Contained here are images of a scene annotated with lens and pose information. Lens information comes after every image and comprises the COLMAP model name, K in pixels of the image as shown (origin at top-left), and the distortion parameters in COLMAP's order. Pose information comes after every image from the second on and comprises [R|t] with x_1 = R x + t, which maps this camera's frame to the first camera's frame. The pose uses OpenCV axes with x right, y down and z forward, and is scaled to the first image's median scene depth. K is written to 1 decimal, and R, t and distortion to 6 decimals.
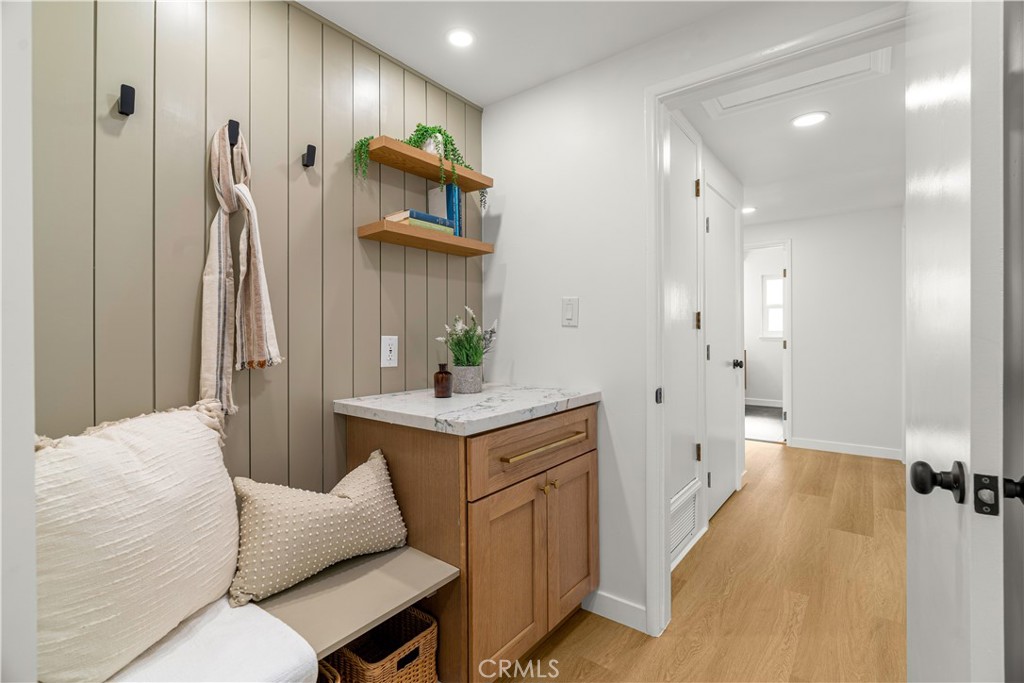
lens RADIAL K [[462.9, 0, 507.0], [0, 462.9, 337.6], [0, 0, 1]] dist [-0.010519, 0.003464]
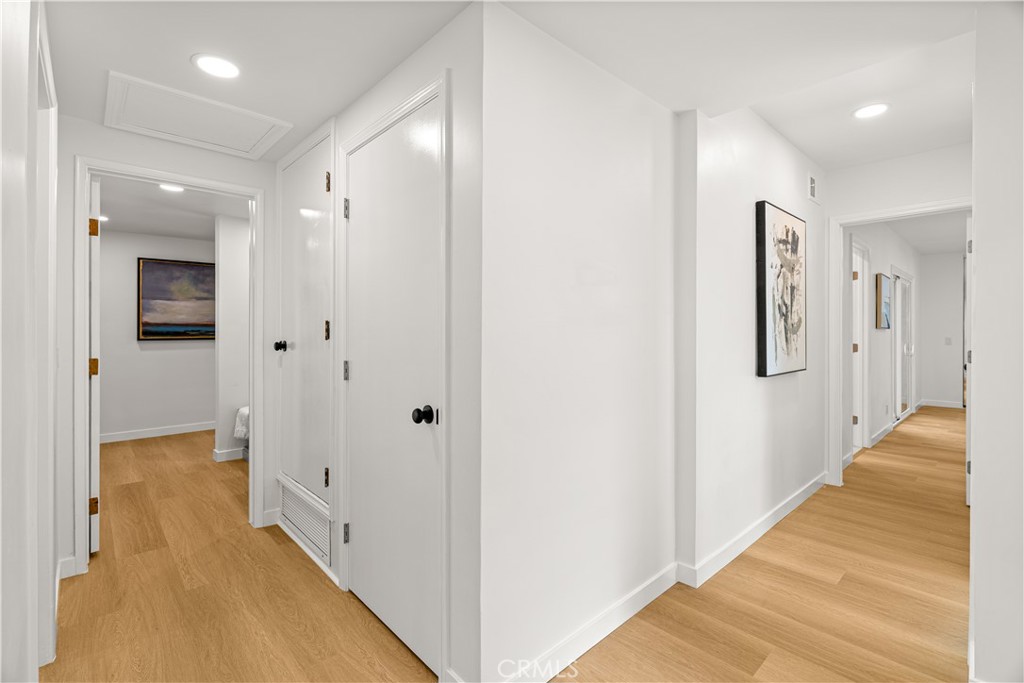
lens RADIAL K [[462.9, 0, 511.8], [0, 462.9, 330.9], [0, 0, 1]] dist [-0.010519, 0.003464]
pose [[-0.155433, 0.009341, -0.987802, 1.357966], [-0.007808, 0.999912, 0.010684, -0.052457], [0.987816, 0.009373, -0.155347, 1.630428]]
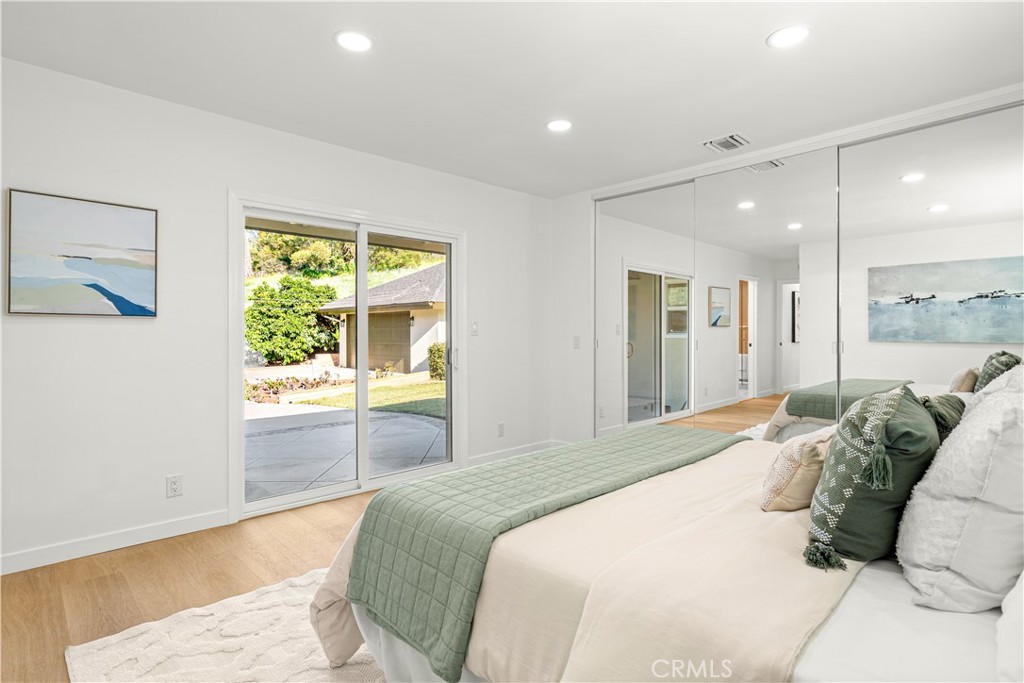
lens RADIAL K [[517.6, 0, 520.6], [0, 517.6, 340.2], [0, 0, 1]] dist [-0.018358, 0.000672]
pose [[-0.126702, 0.026305, -0.991592, -0.182114], [-0.005796, 0.999612, 0.027259, -0.032836], [0.991924, 0.009201, -0.126500, 4.260229]]
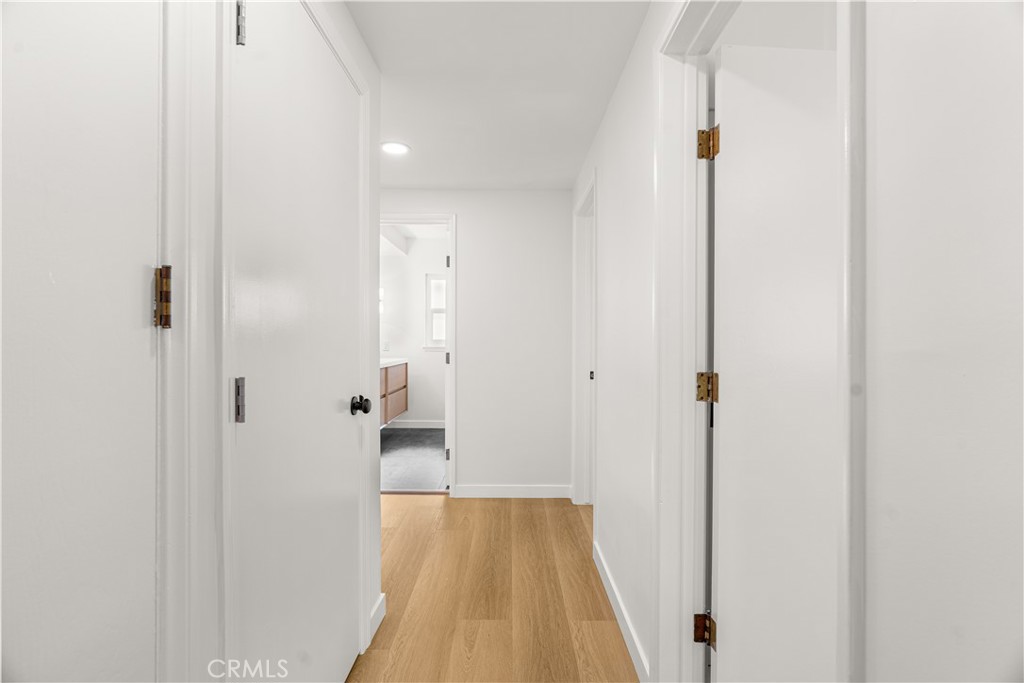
lens RADIAL K [[462.9, 0, 512.7], [0, 462.9, 345.9], [0, 0, 1]] dist [-0.010519, 0.003464]
pose [[0.781501, 0.002732, 0.623898, 0.447870], [-0.003326, 0.999994, -0.000213, -0.008825], [-0.623895, -0.001908, 0.781506, 0.721157]]
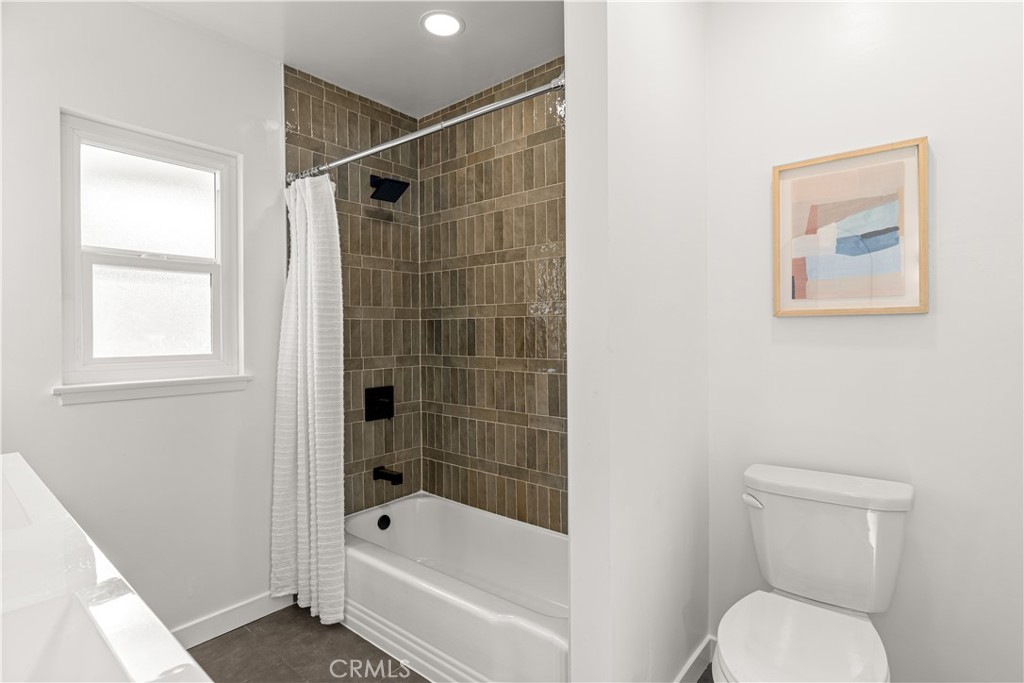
lens RADIAL K [[499.3, 0, 502.4], [0, 499.3, 339.8], [0, 0, 1]] dist [-0.000488, -0.001441]
pose [[0.025155, -0.000450, 0.999683, 0.955485], [0.021891, 0.999760, -0.000101, -0.058016], [-0.999444, 0.021887, 0.025159, 2.346306]]
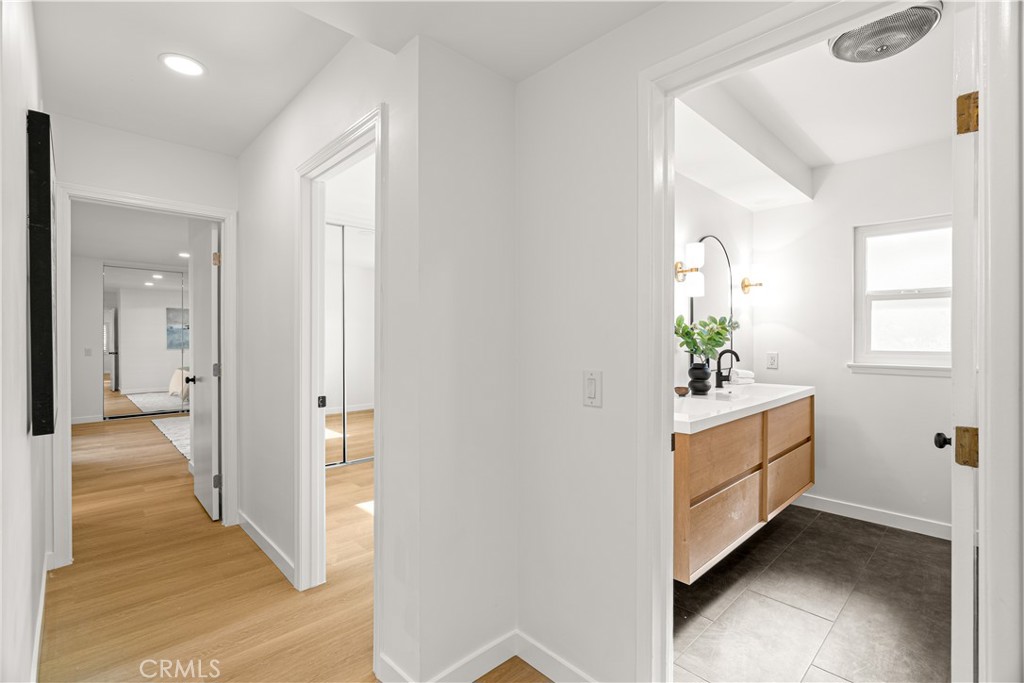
lens RADIAL K [[462.9, 0, 512.3], [0, 462.9, 338.5], [0, 0, 1]] dist [-0.010519, 0.003464]
pose [[0.990780, 0.006581, -0.135321, 0.852459], [-0.007503, 0.999952, -0.006306, -0.061799], [0.135273, 0.007263, 0.990782, 1.535882]]
